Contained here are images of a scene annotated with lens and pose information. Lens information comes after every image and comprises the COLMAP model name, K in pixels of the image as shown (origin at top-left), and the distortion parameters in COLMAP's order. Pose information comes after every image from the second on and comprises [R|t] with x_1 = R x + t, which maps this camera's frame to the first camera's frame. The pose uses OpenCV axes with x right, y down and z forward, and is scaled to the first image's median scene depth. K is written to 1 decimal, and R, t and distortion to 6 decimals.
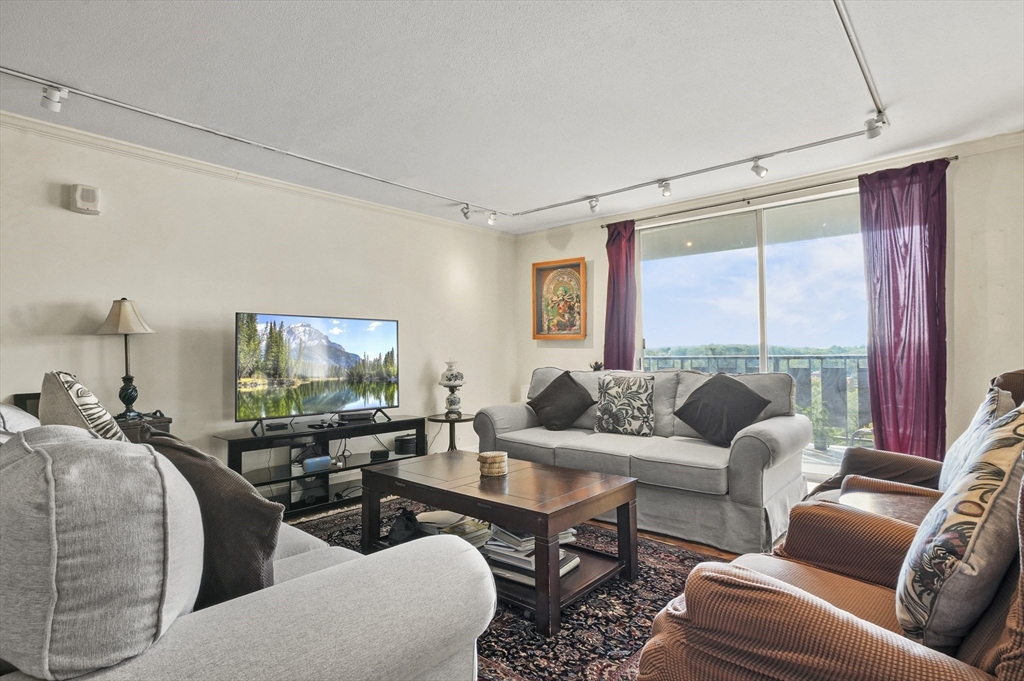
lens RADIAL K [[517.4, 0, 512.0], [0, 517.4, 340.5], [0, 0, 1]] dist [-0.014847, 0.000605]
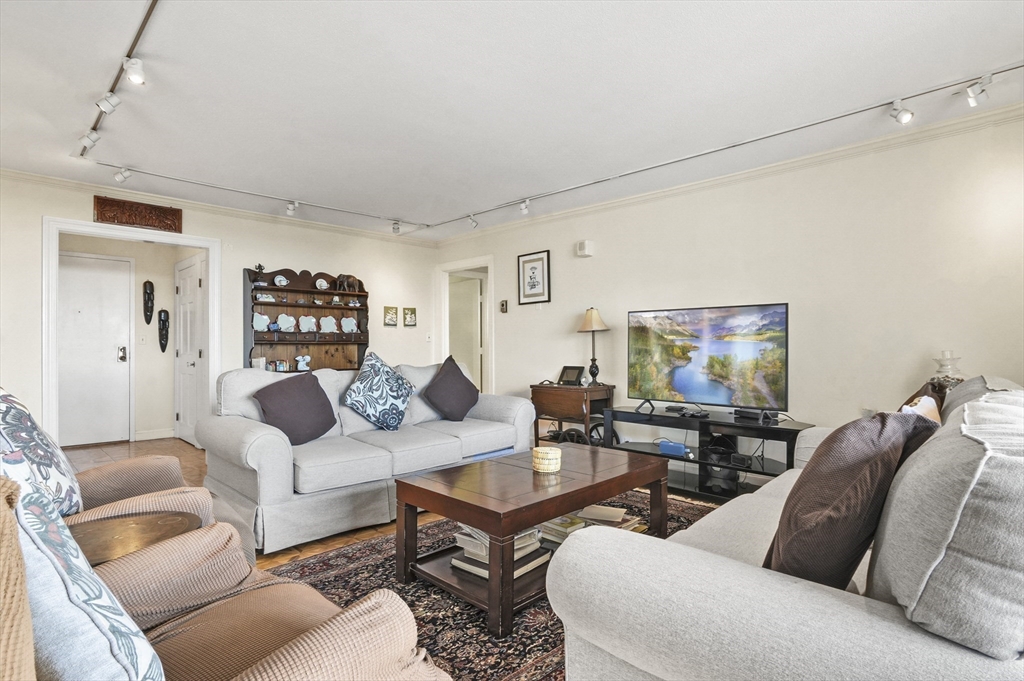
lens RADIAL K [[517.4, 0, 512.0], [0, 517.4, 340.5], [0, 0, 1]] dist [-0.014847, 0.000605]
pose [[-0.058314, -0.007089, -0.998273, 1.338813], [0.025283, 0.999644, -0.008576, 0.037858], [0.997978, -0.025739, -0.058114, 1.435807]]
